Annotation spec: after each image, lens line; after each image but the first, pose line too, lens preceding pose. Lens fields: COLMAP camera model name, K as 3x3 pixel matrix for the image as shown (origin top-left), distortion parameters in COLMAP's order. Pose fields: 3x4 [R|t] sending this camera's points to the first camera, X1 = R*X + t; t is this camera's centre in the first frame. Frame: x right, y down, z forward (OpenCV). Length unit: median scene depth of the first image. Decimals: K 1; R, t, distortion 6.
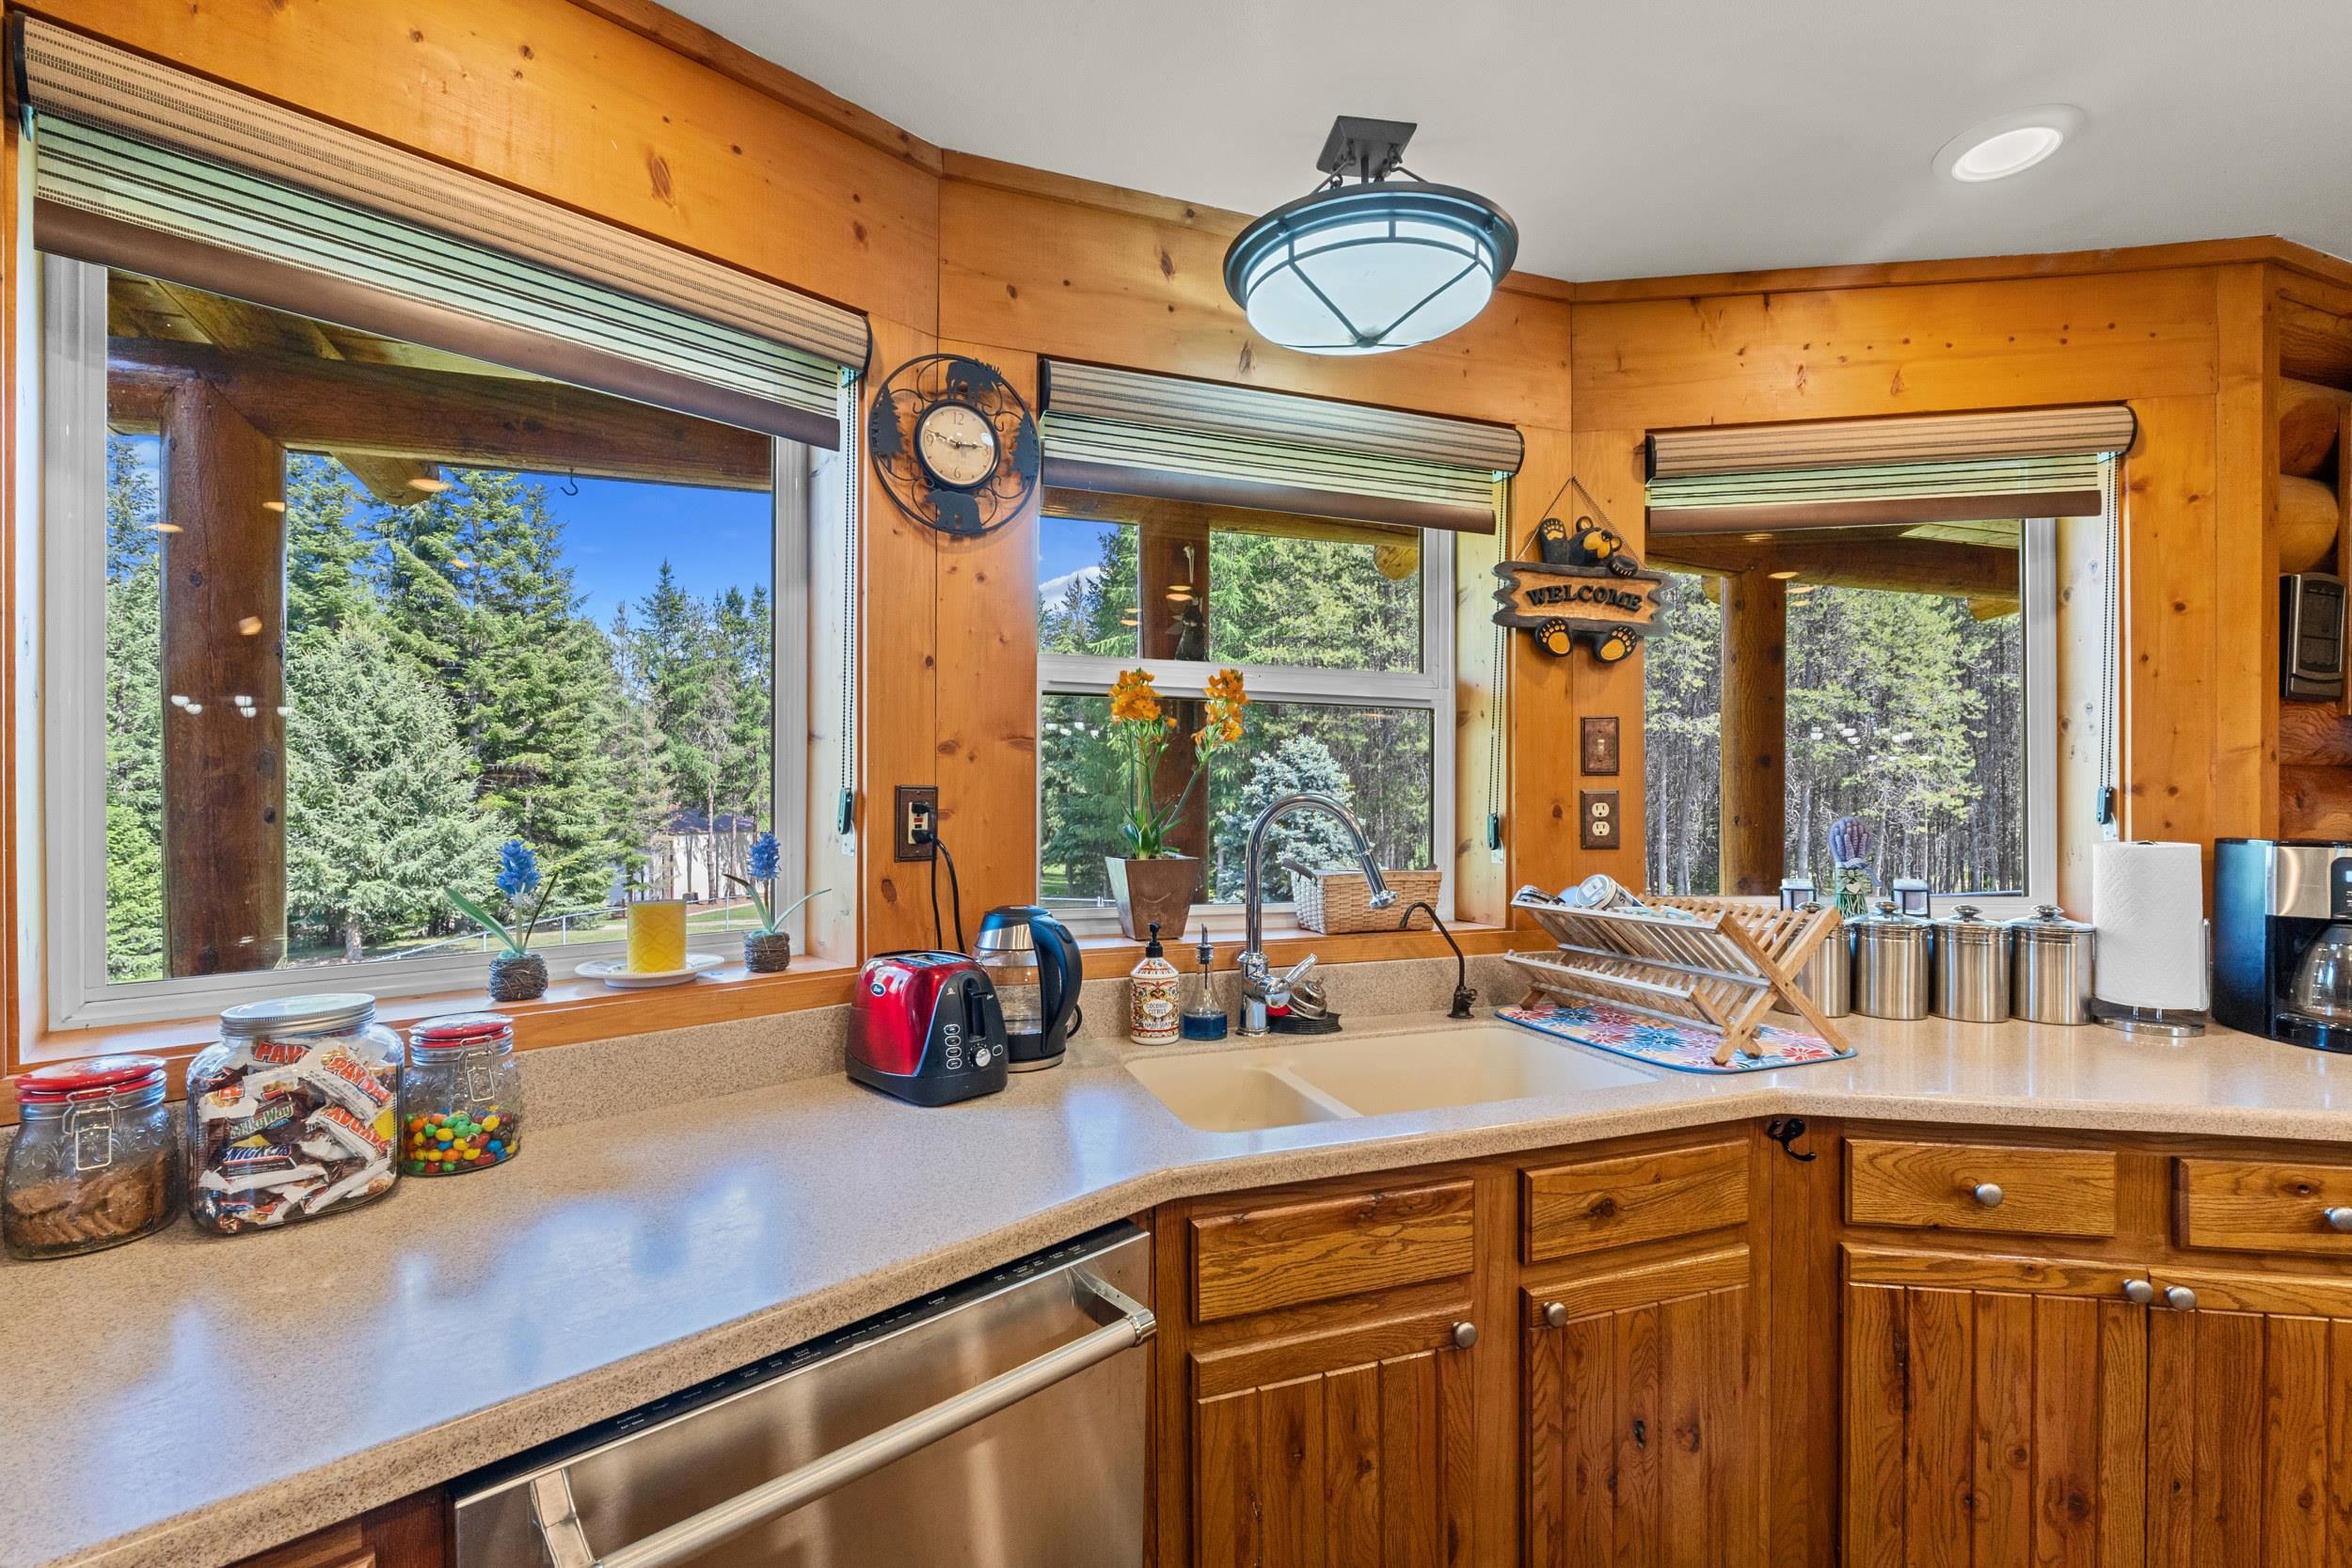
lens RADIAL K [[992.0, 0, 1178.1], [0, 992.0, 803.1], [0, 0, 1]] dist [-0.006001, -0.000536]
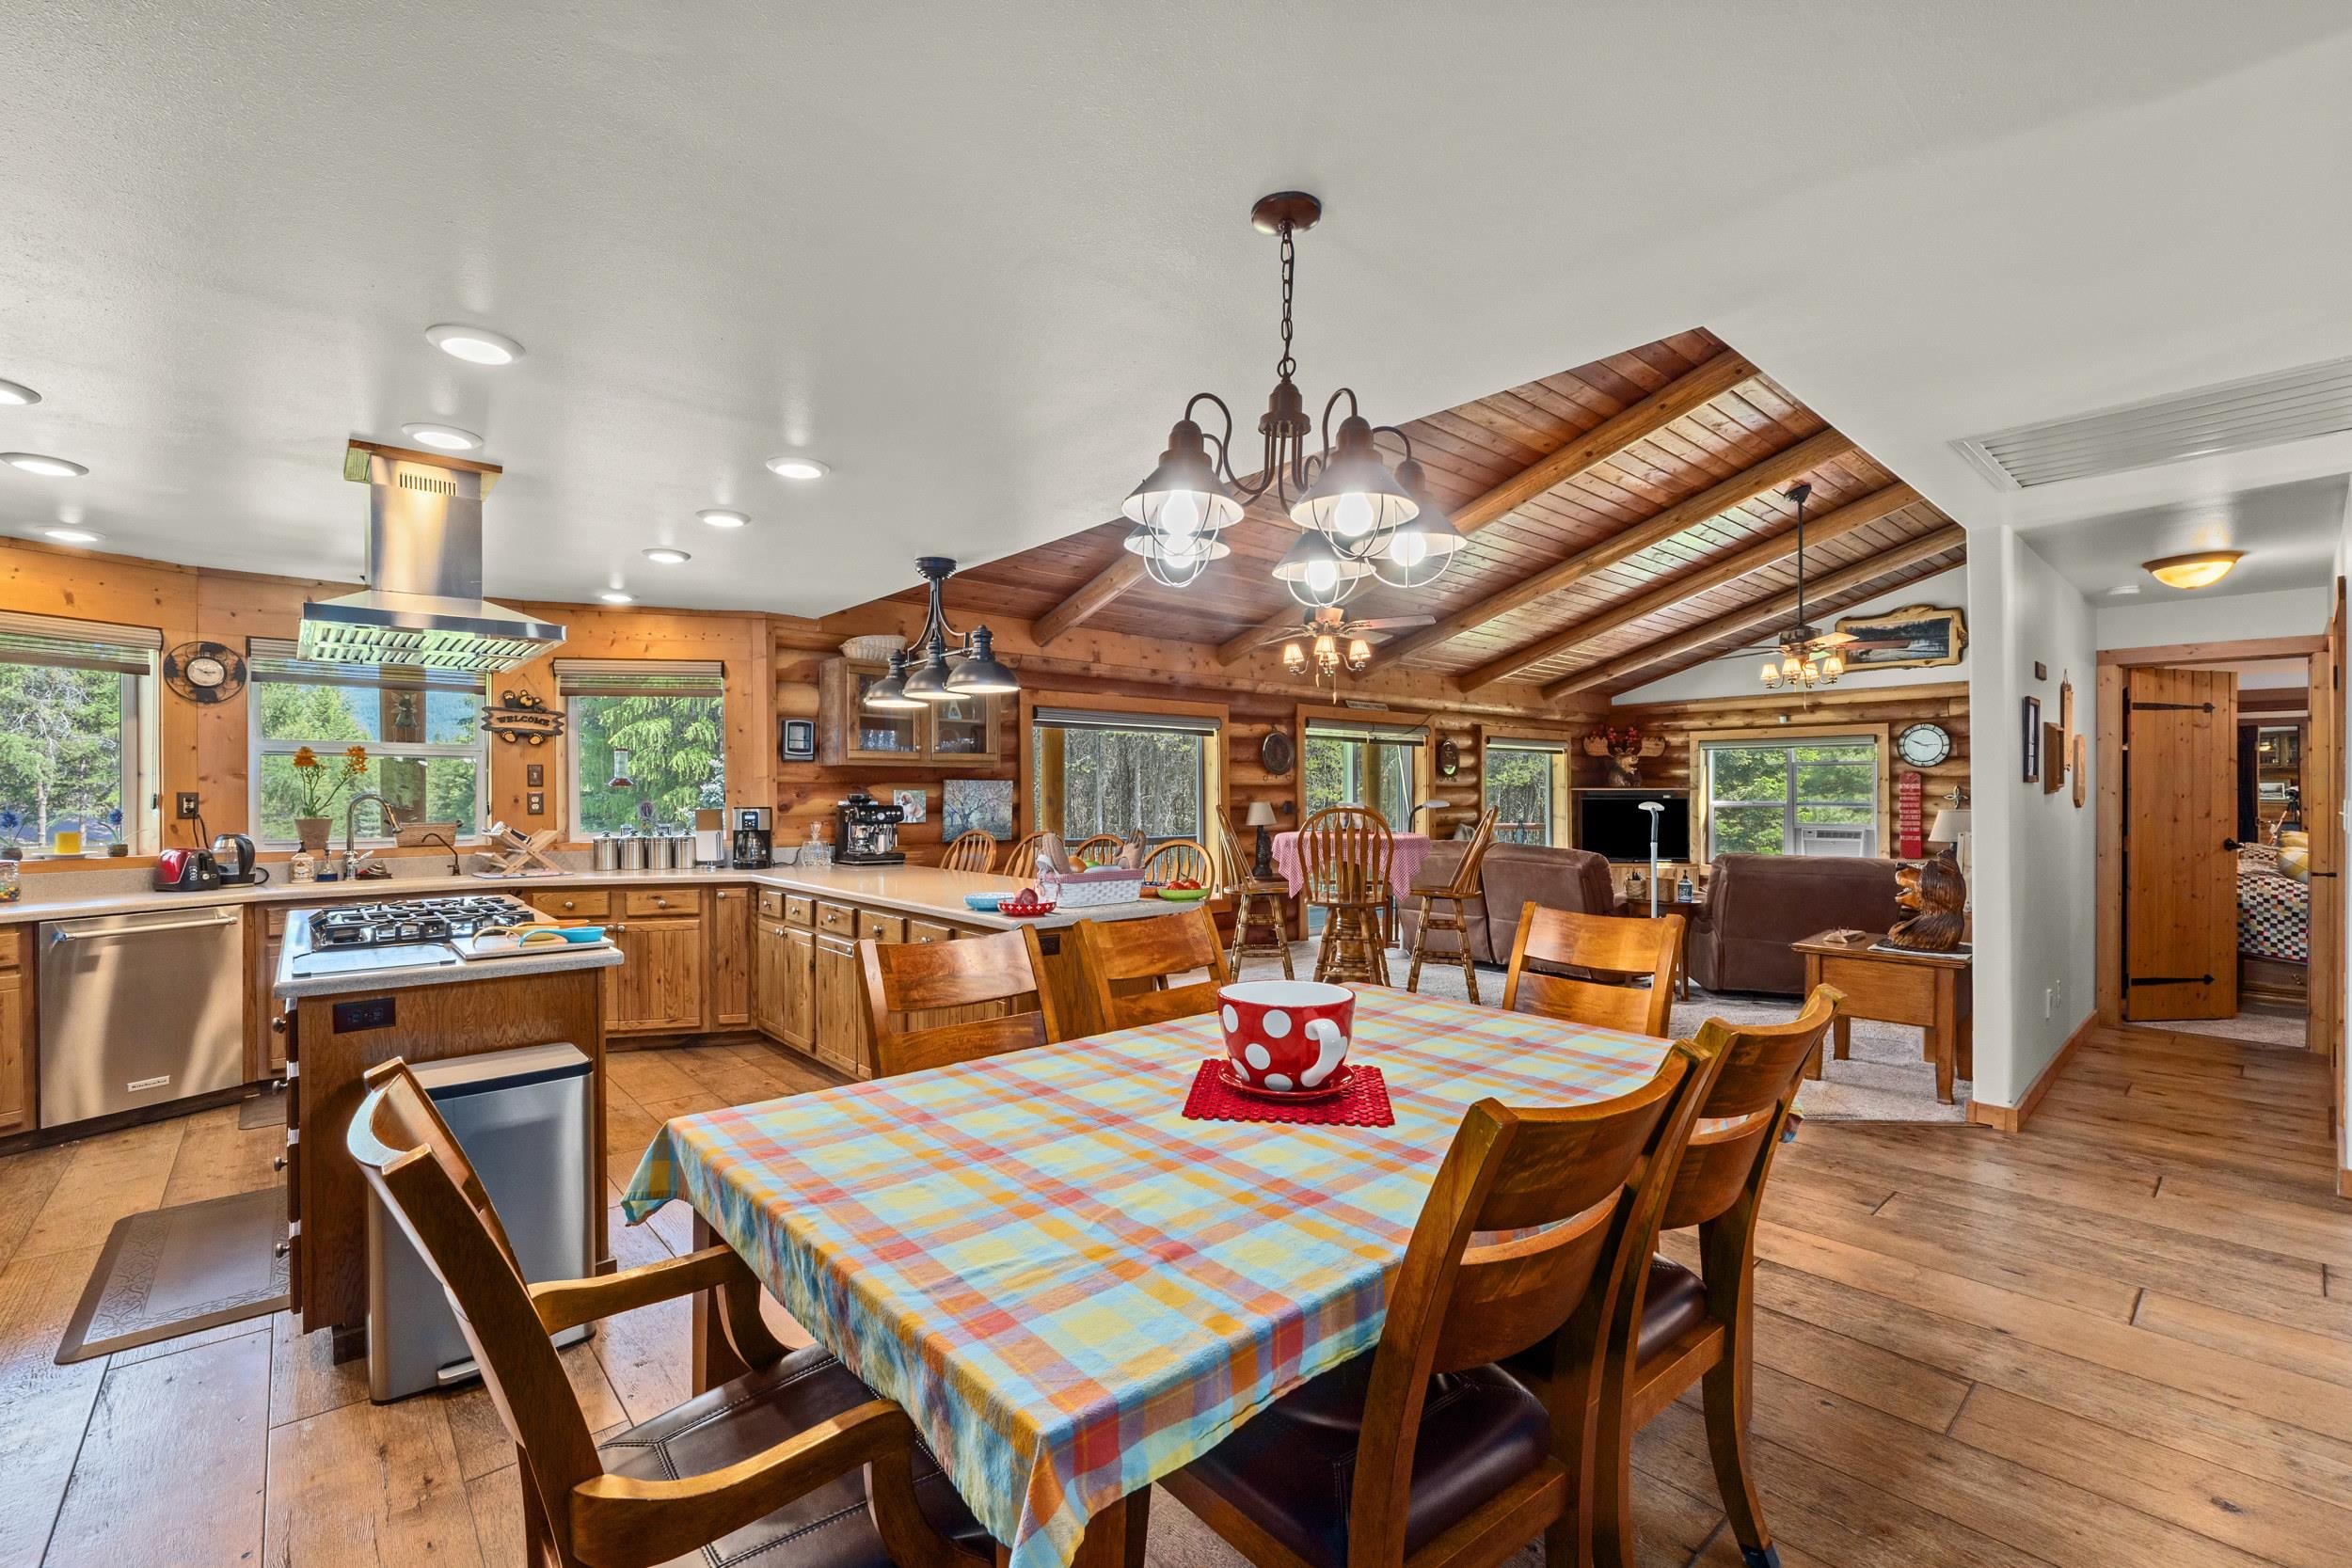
lens RADIAL K [[1014.6, 0, 1182.1], [0, 1014.6, 798.0], [0, 0, 1]] dist [-0.002263, -0.000235]
pose [[0.918349, -0.006552, 0.395718, 1.210018], [0.007345, 0.999973, -0.000488, 0.021619], [-0.395704, 0.003355, 0.918372, -2.800854]]
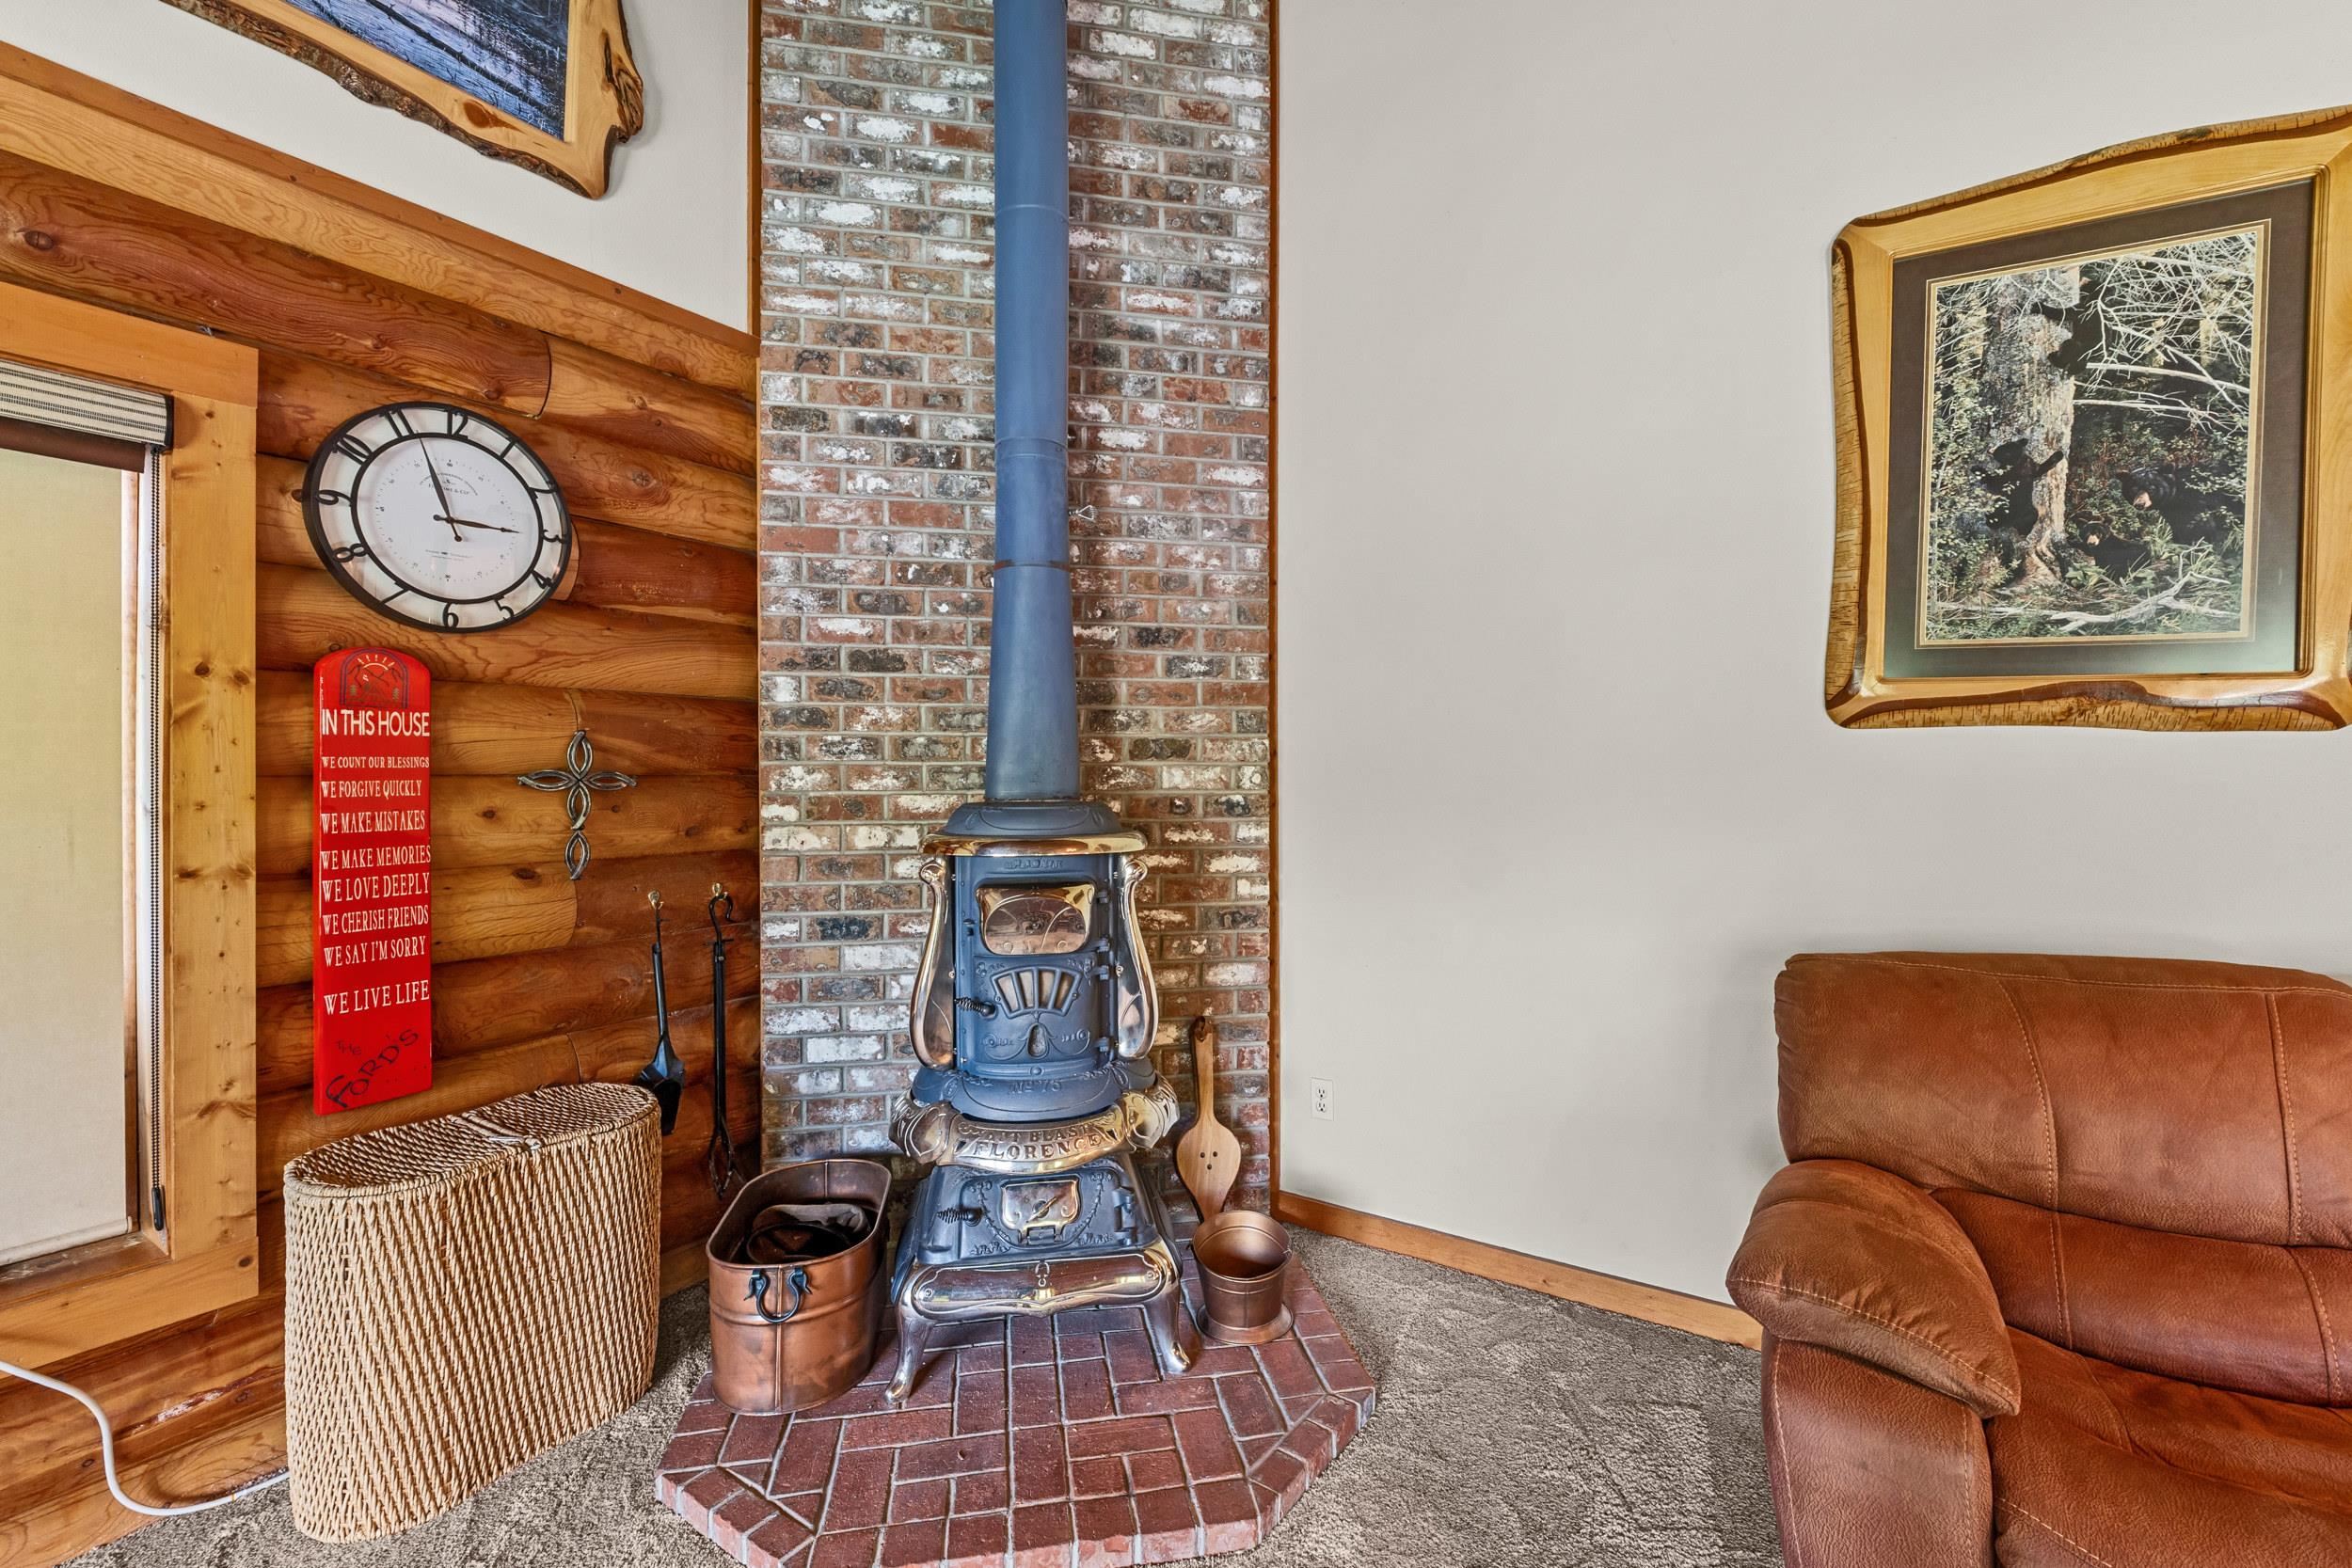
lens RADIAL K [[1016.8, 0, 1183.1], [0, 1016.8, 764.5], [0, 0, 1]] dist [-0.002194, -0.000306]
pose [[-0.618314, -0.001070, 0.785931, 6.878634], [-0.002050, 0.999998, -0.000251, 0.028799], [-0.785929, -0.001766, -0.618315, 1.621016]]
